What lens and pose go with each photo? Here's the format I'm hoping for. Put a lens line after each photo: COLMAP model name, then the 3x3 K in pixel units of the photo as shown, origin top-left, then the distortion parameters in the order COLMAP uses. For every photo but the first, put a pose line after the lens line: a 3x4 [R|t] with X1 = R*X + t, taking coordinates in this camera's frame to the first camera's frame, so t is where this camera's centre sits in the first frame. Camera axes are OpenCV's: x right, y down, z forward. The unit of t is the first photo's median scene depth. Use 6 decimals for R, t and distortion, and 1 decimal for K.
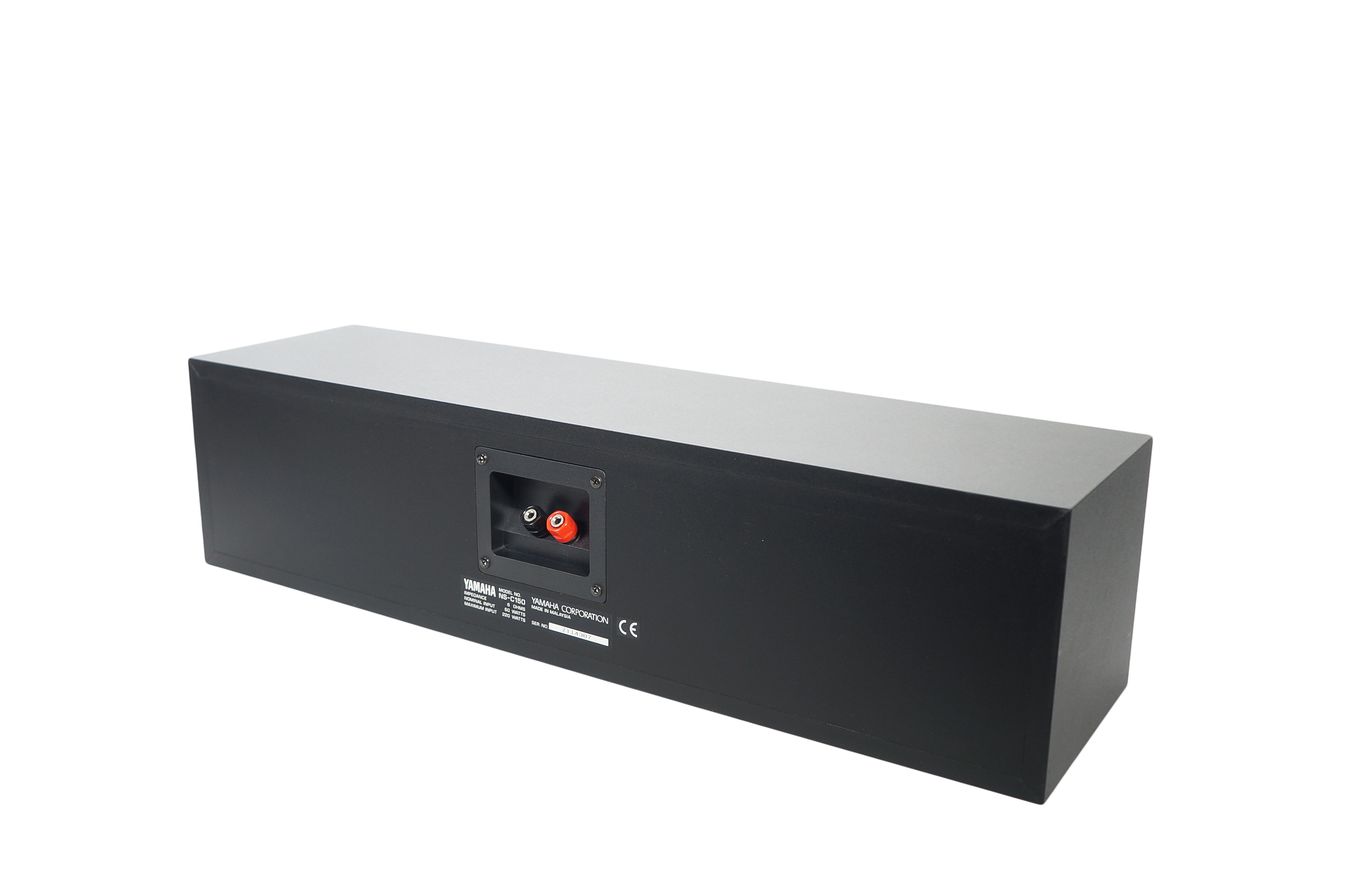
lens RADIAL K [[1358.2, 0, 674.5], [0, 1358.2, 447.5], [0, 0, 1]] dist [-0.017194, -0.009740]
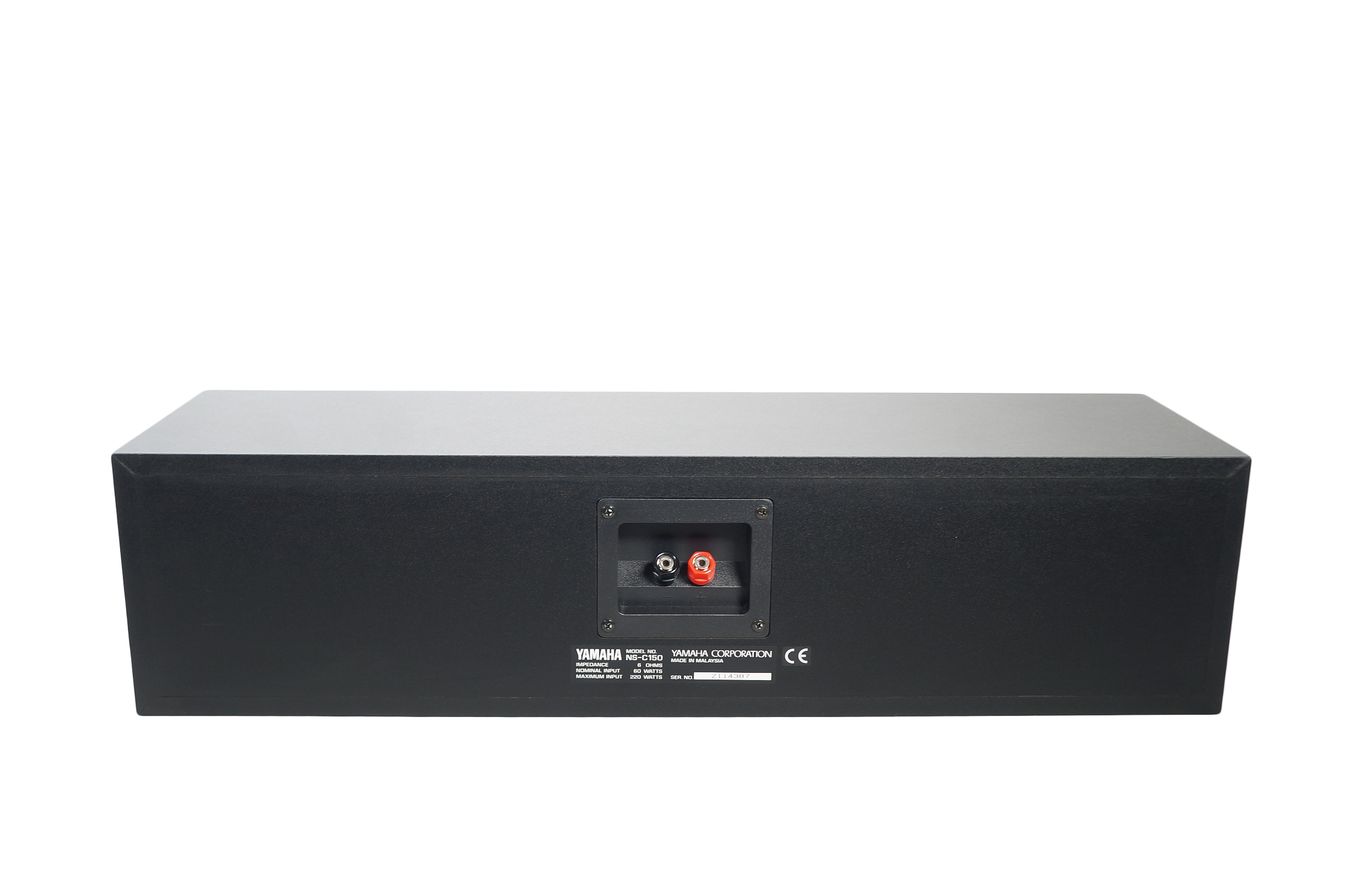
lens RADIAL K [[1358.2, 0, 674.5], [0, 1358.2, 447.5], [0, 0, 1]] dist [-0.017194, -0.009740]
pose [[0.834793, -0.143658, 0.531491, -0.575878], [0.145992, 0.988560, 0.037896, -0.061248], [-0.530854, 0.045958, 0.846216, 0.208669]]
